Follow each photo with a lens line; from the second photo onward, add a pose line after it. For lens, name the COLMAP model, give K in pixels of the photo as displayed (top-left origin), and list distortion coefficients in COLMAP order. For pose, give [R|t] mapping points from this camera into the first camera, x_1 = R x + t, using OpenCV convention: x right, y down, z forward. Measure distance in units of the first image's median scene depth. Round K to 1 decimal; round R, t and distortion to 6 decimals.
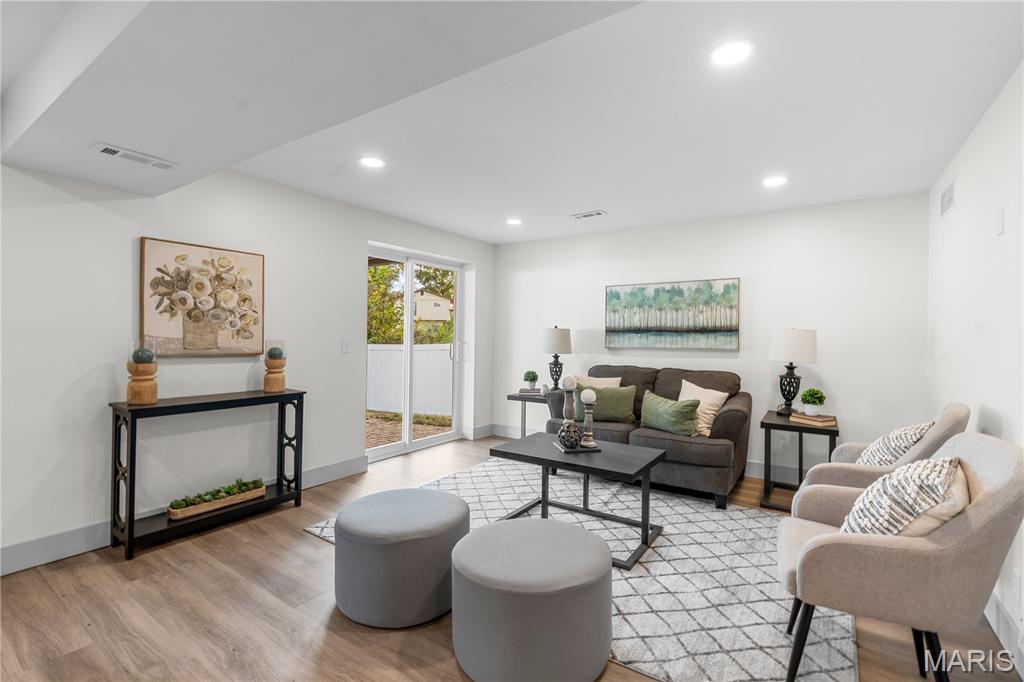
lens RADIAL K [[464.2, 0, 511.7], [0, 464.2, 337.5], [0, 0, 1]] dist [-0.009999, 0.002916]
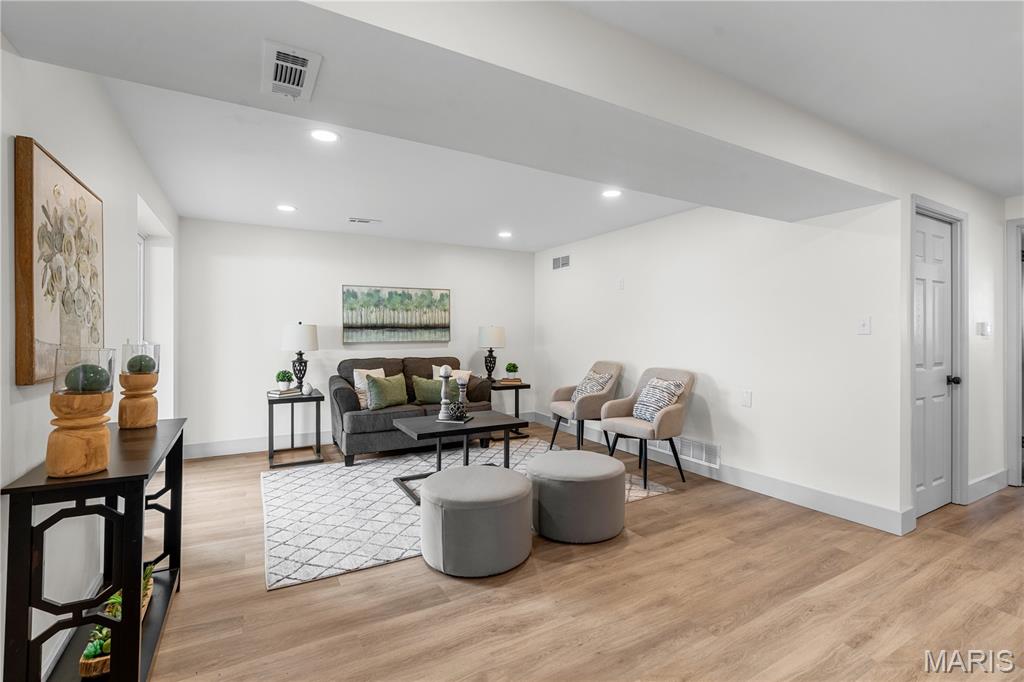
lens RADIAL K [[464.2, 0, 512.4], [0, 464.2, 333.9], [0, 0, 1]] dist [-0.009999, 0.002916]
pose [[0.435181, -0.012505, 0.900256, -0.783997], [0.007058, 0.999920, 0.010477, -0.009911], [-0.900315, 0.001795, 0.435234, 0.253988]]
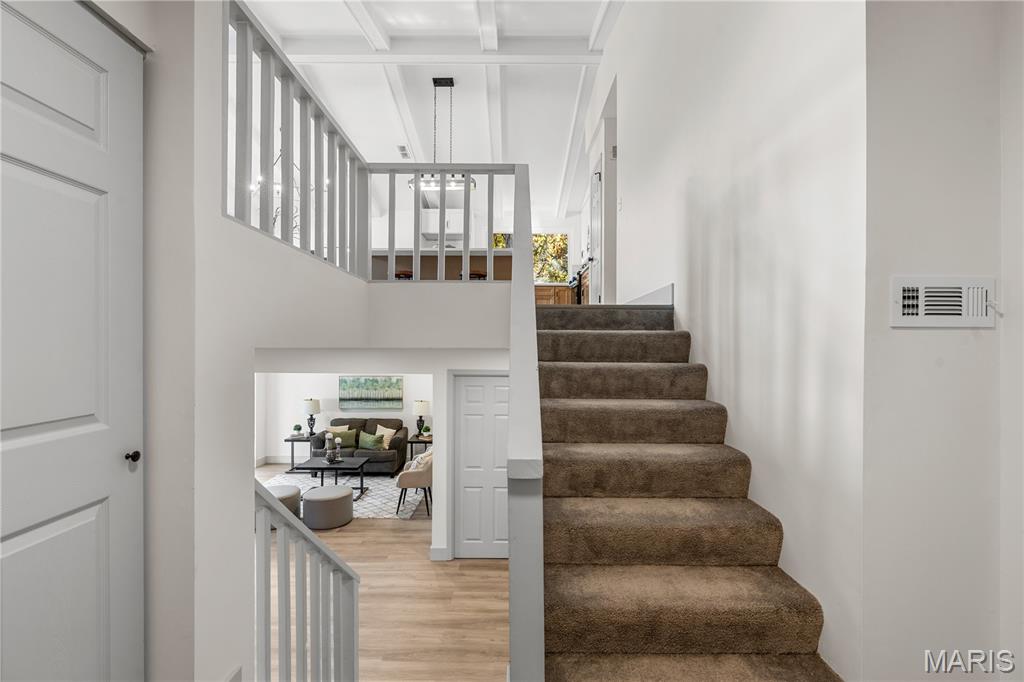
lens RADIAL K [[464.2, 0, 509.5], [0, 464.2, 353.2], [0, 0, 1]] dist [-0.009999, 0.002916]
pose [[0.826578, -0.013118, 0.562669, -0.387165], [0.005224, 0.999864, 0.015637, -0.309817], [-0.562798, -0.009986, 0.826534, -1.298584]]
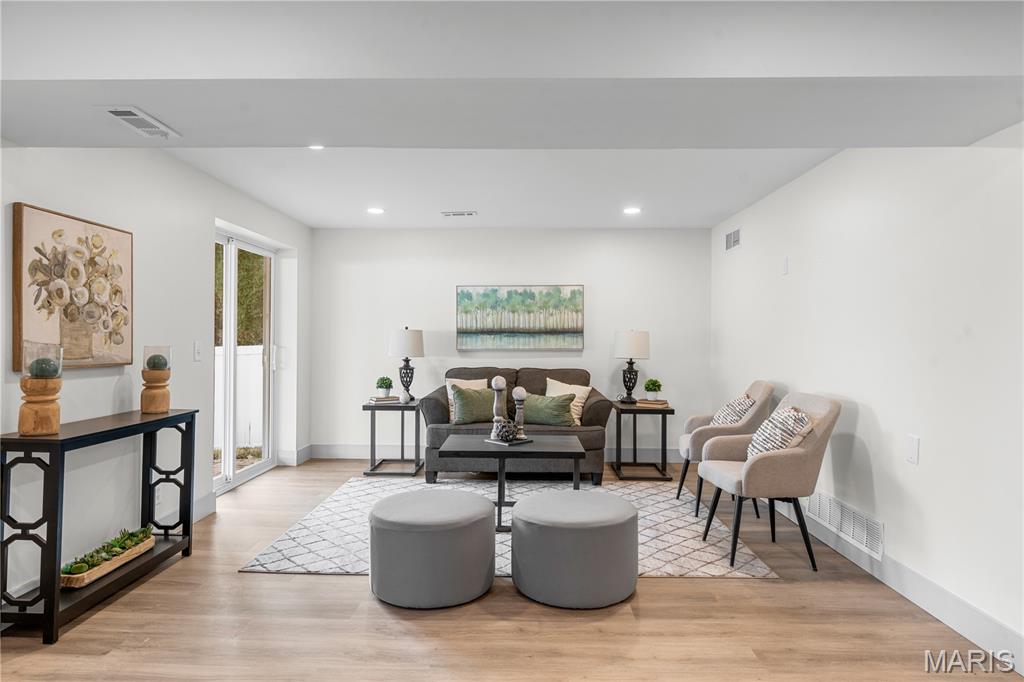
lens RADIAL K [[605.5, 0, 509.7], [0, 605.5, 337.8], [0, 0, 1]] dist [-0.003541, -0.000470]
pose [[0.840527, -0.005678, 0.541740, -0.516207], [0.006695, 0.999978, 0.000093, -0.002942], [-0.541728, 0.003549, 0.840546, -0.151715]]
